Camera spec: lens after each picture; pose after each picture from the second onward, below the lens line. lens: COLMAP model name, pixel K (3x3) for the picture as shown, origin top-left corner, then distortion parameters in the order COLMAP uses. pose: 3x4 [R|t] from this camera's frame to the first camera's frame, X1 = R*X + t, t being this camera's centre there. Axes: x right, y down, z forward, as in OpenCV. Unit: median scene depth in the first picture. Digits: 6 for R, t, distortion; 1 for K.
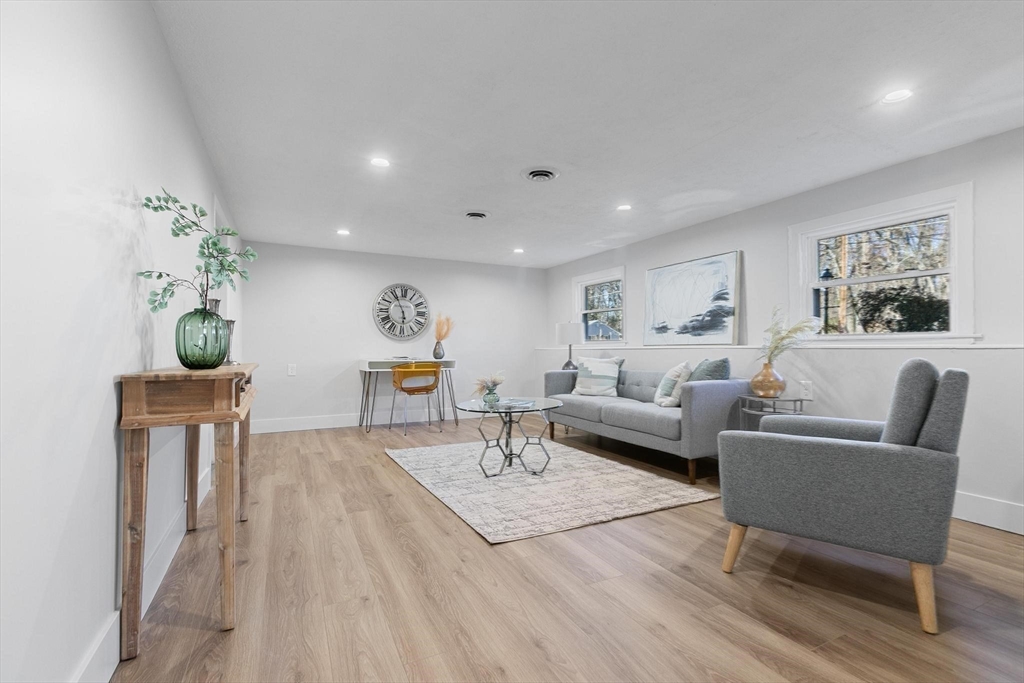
lens RADIAL K [[460.6, 0, 511.6], [0, 460.6, 341.7], [0, 0, 1]] dist [0.006437, -0.003175]
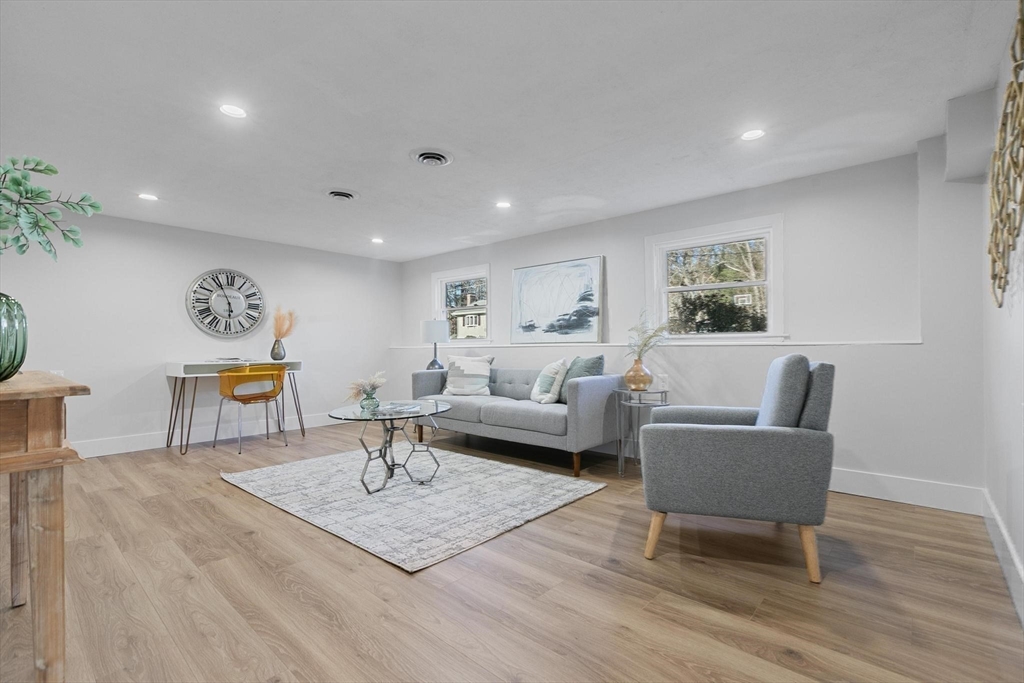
lens RADIAL K [[460.6, 0, 515.8], [0, 460.6, 342.5], [0, 0, 1]] dist [0.006437, -0.003175]
pose [[0.928101, -0.001343, 0.372327, -0.098608], [-0.000568, 0.999987, 0.005023, 0.000584], [-0.372329, -0.004873, 0.928088, 0.066814]]
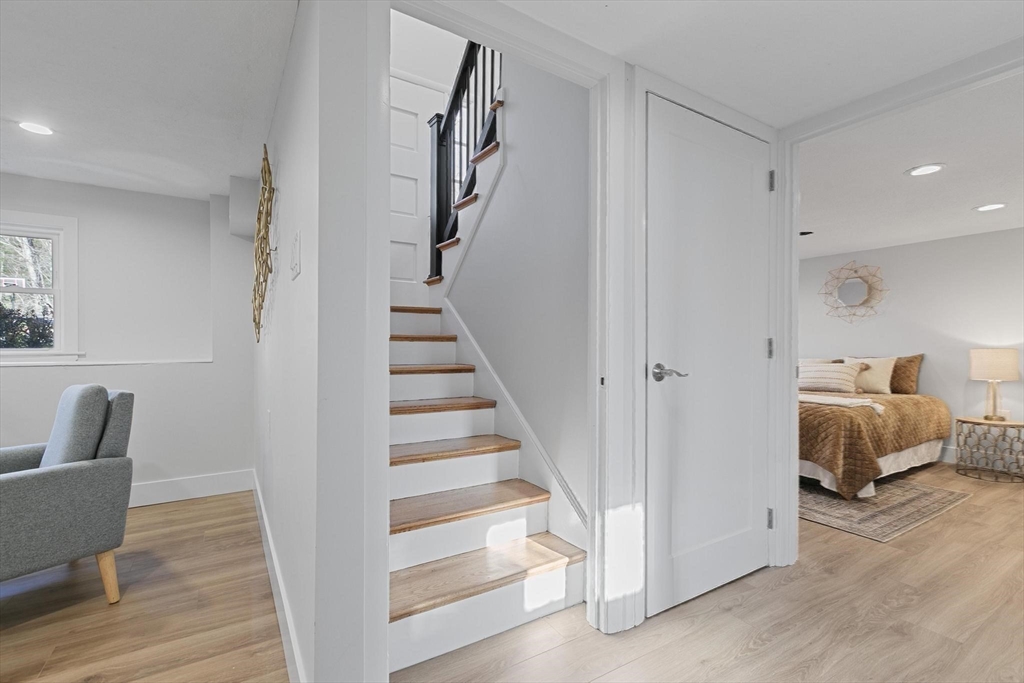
lens RADIAL K [[460.6, 0, 514.4], [0, 460.6, 348.0], [0, 0, 1]] dist [0.006437, -0.003175]
pose [[-0.101164, -0.003342, 0.994864, -0.173438], [-0.009139, 0.999955, 0.002430, -0.029994], [-0.994828, -0.008846, -0.101190, 0.016321]]
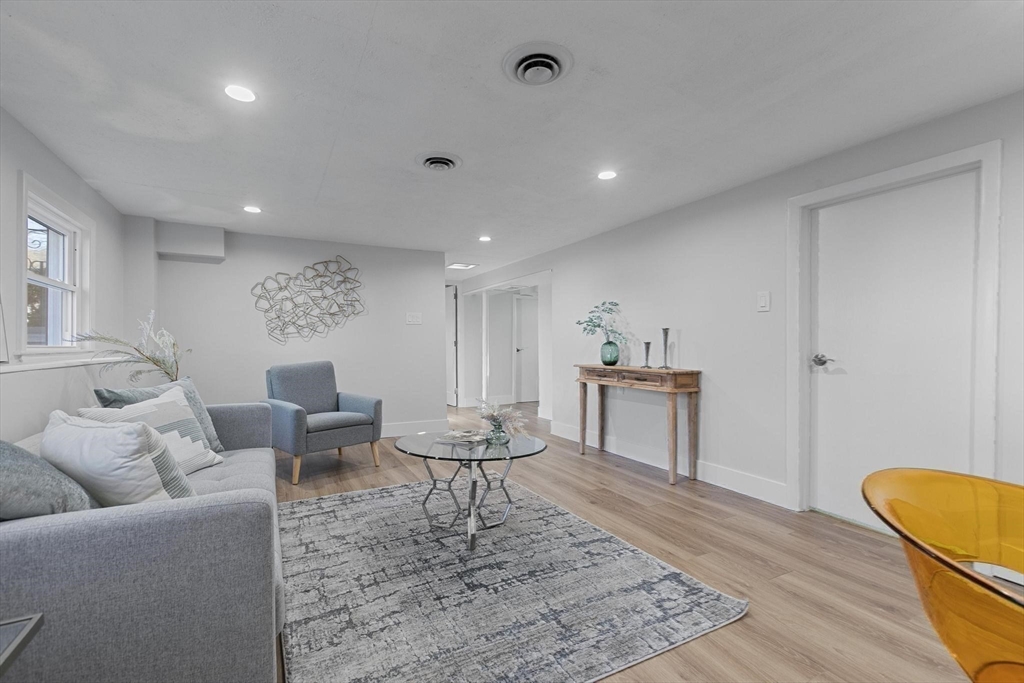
lens RADIAL K [[460.6, 0, 512.1], [0, 460.6, 347.4], [0, 0, 1]] dist [0.006437, -0.003175]
pose [[-0.999802, -0.001171, -0.019887, -0.044721], [-0.000813, 0.999838, -0.017988, 0.000861], [0.019905, -0.017968, -0.999640, 1.475729]]
